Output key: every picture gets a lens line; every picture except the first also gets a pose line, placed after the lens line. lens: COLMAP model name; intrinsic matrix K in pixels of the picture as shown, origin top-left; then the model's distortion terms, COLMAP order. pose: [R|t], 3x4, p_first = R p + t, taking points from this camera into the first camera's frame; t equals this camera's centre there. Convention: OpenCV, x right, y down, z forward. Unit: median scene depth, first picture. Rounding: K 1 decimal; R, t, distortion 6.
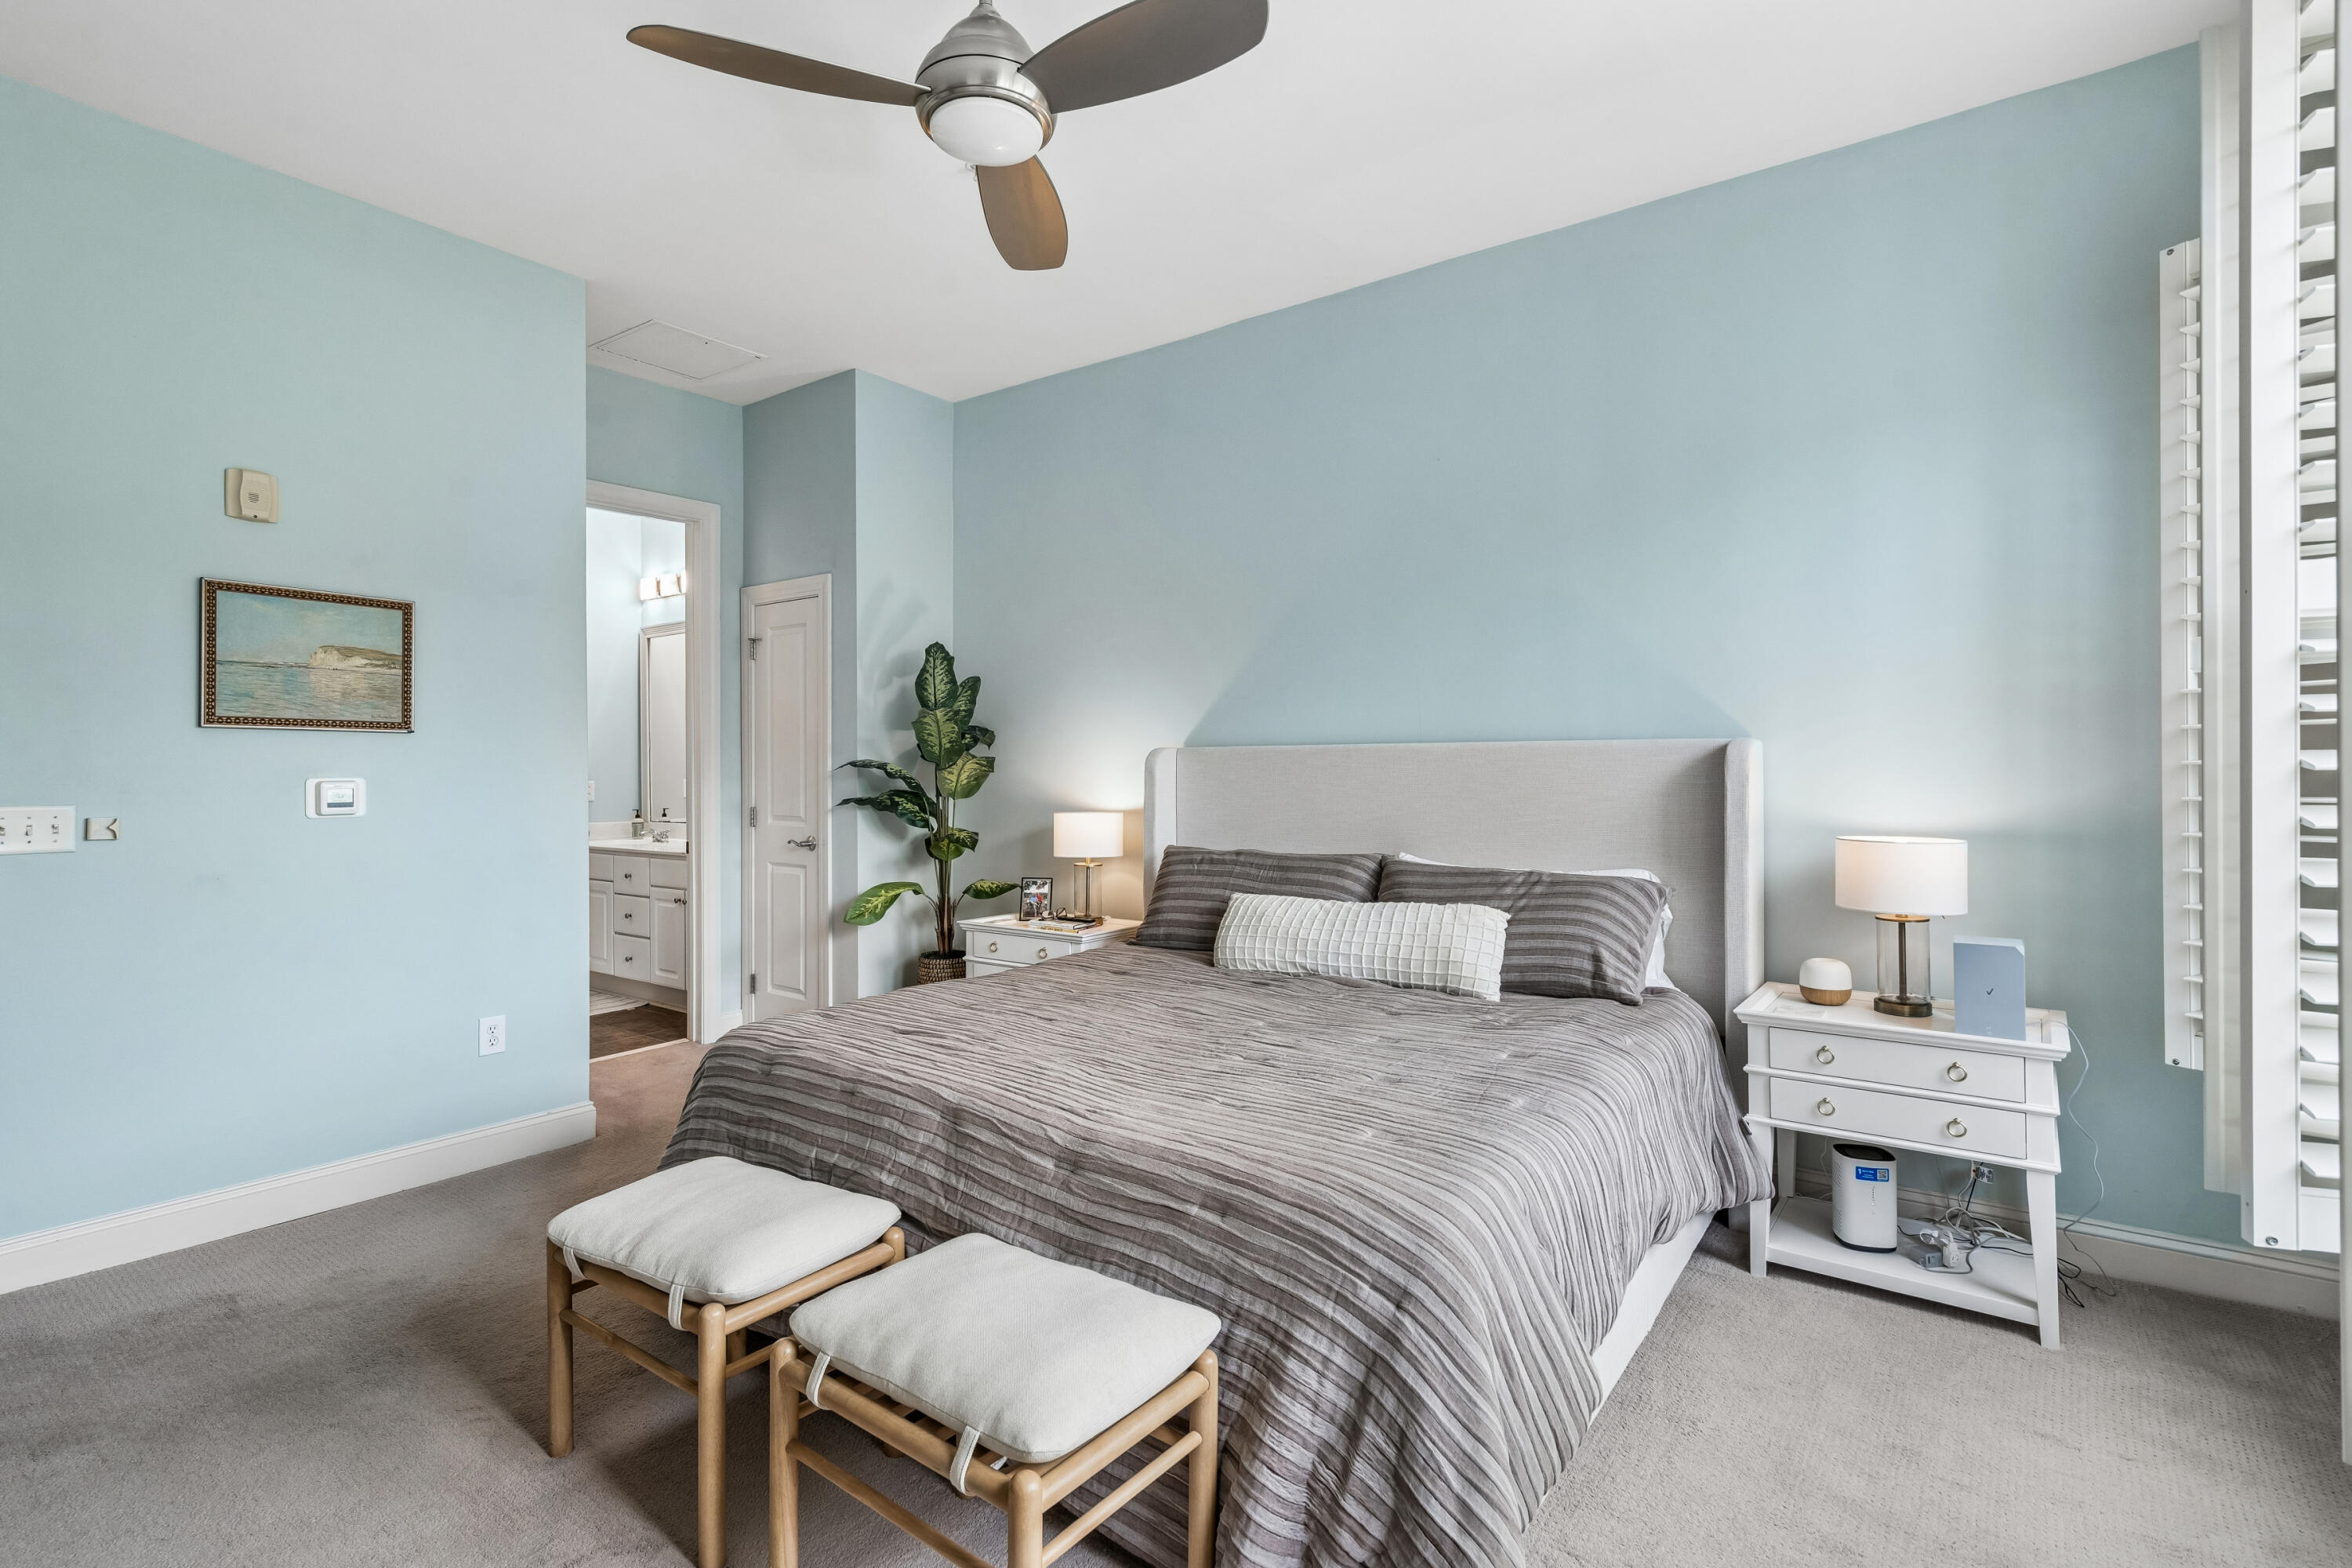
lens RADIAL K [[1076.9, 0, 1178.8], [0, 1076.9, 758.3], [0, 0, 1]] dist [-0.001076, 0.000606]
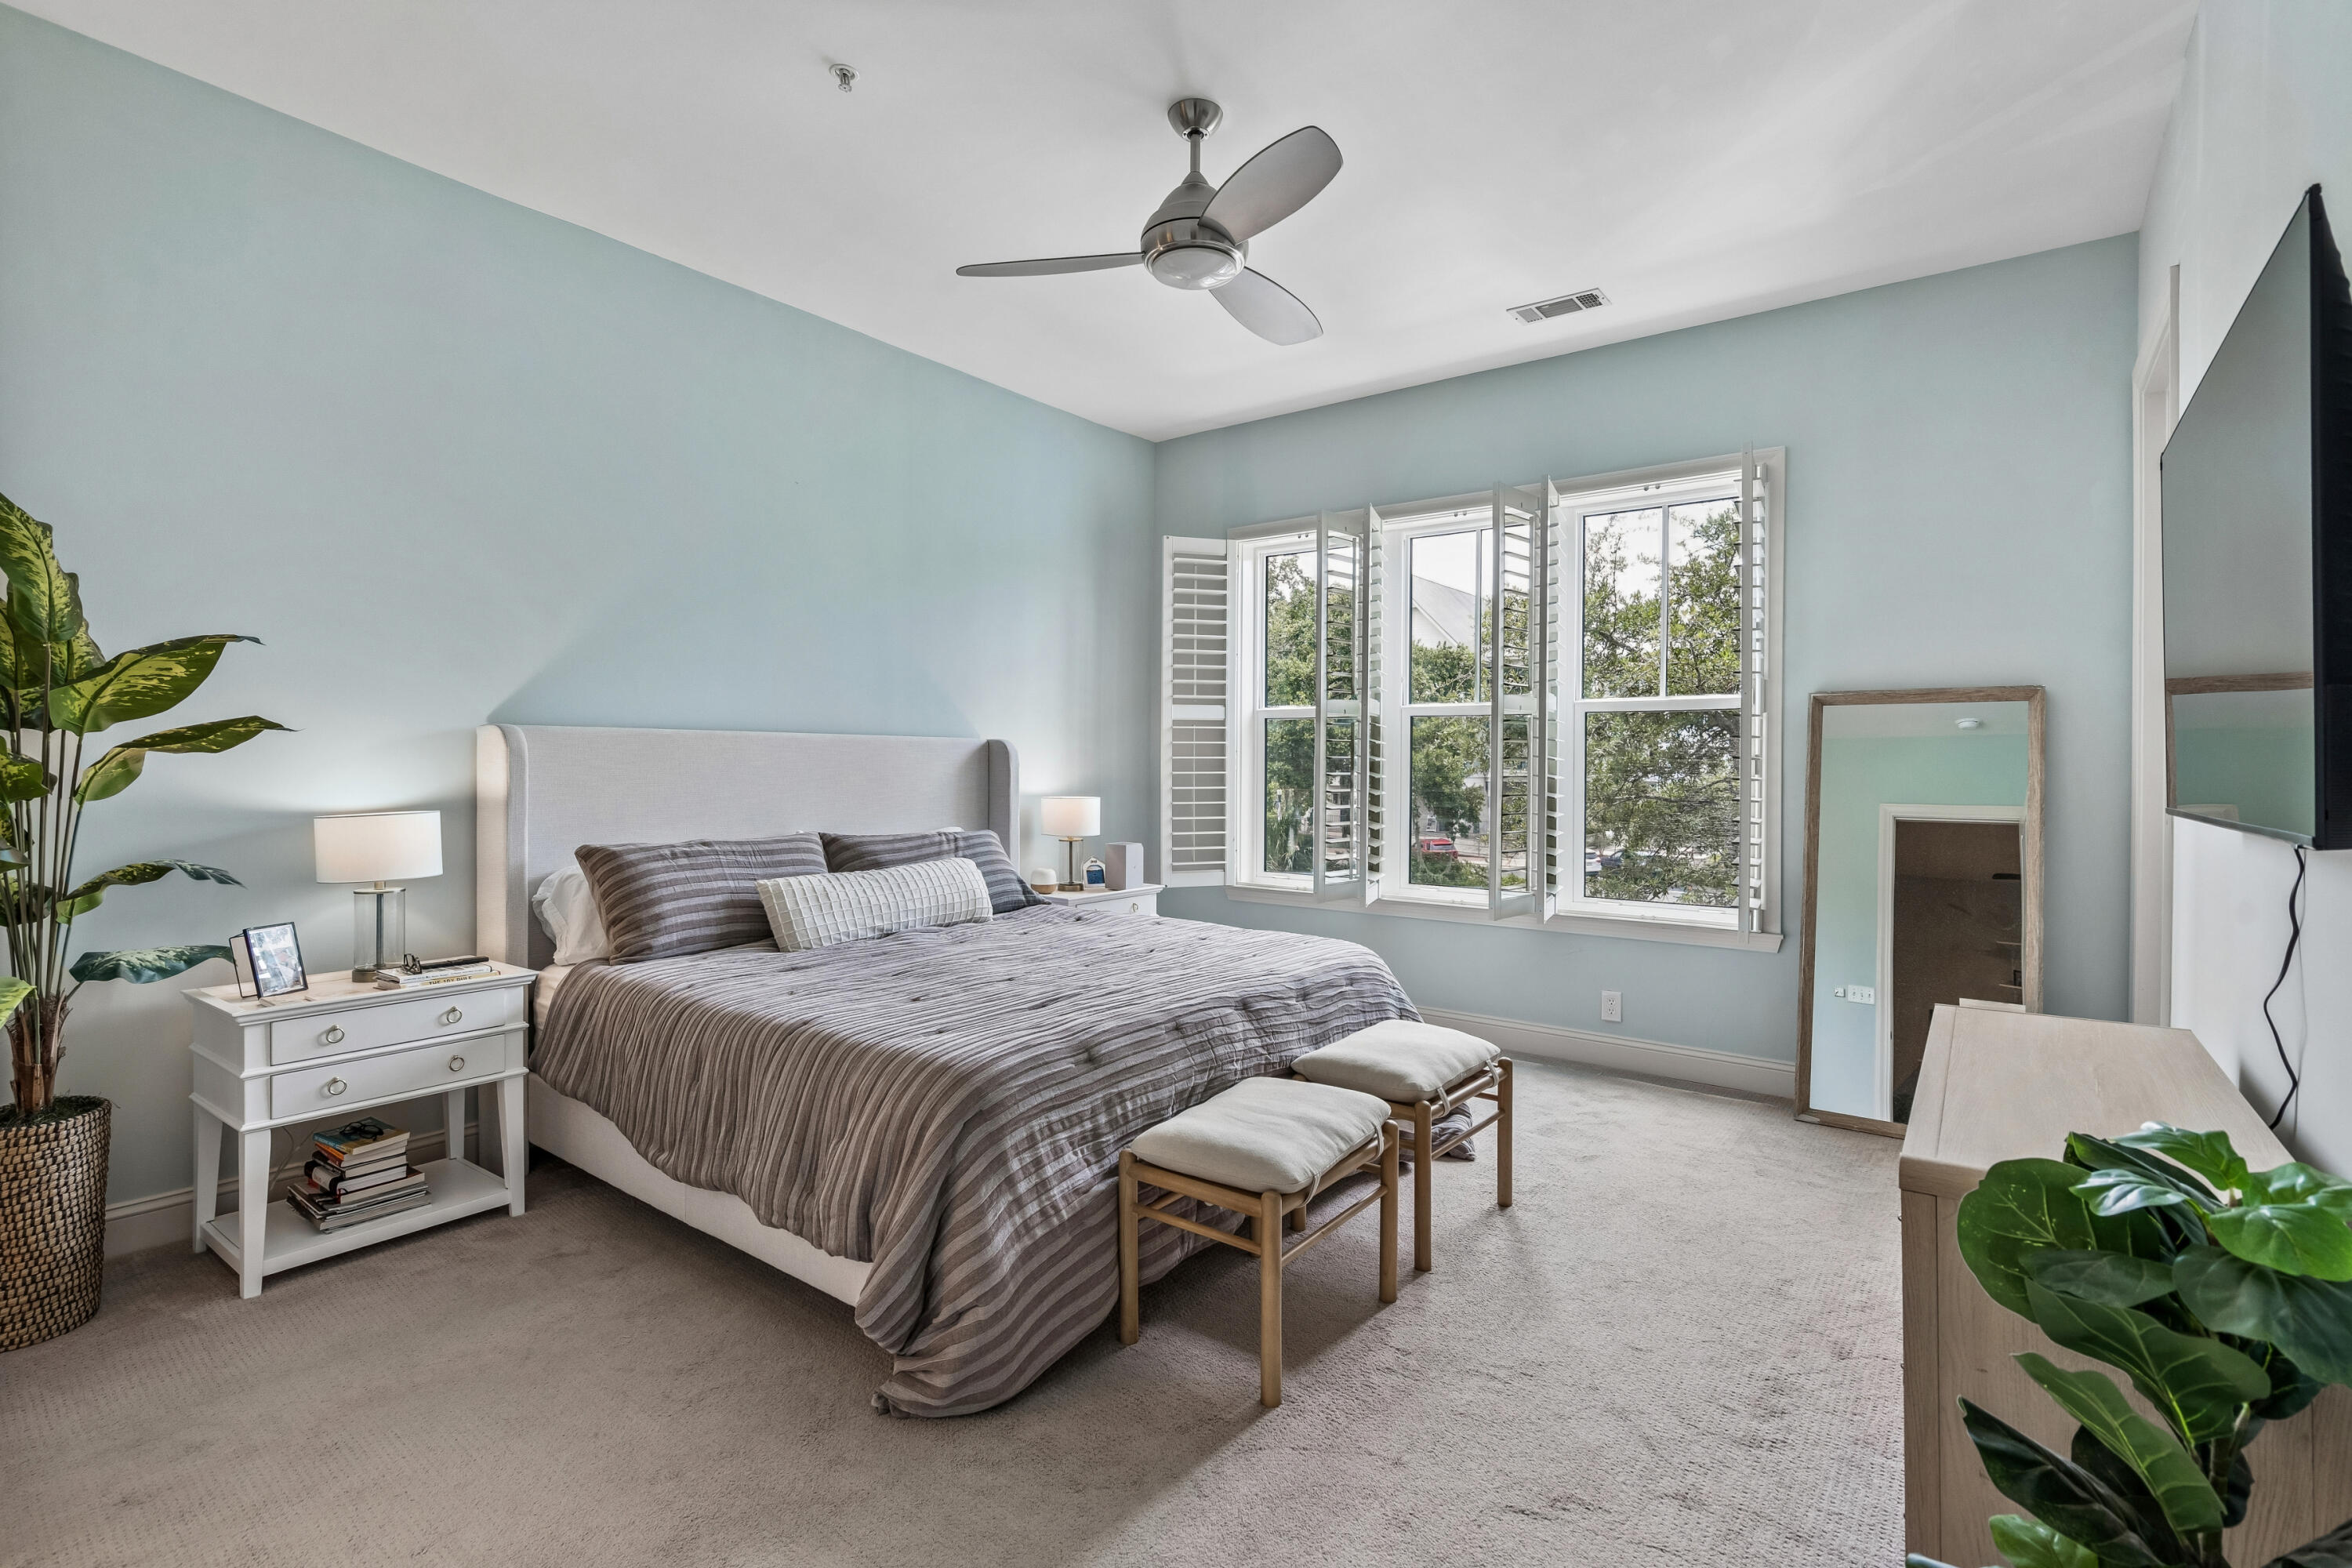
lens RADIAL K [[1076.9, 0, 1154.5], [0, 1076.9, 775.0], [0, 0, 1]] dist [-0.001076, 0.000606]
pose [[0.040388, -0.015508, 0.999064, -1.013419], [-0.031252, 0.999371, 0.016776, -0.000600], [-0.998695, -0.031900, 0.039878, 0.652718]]
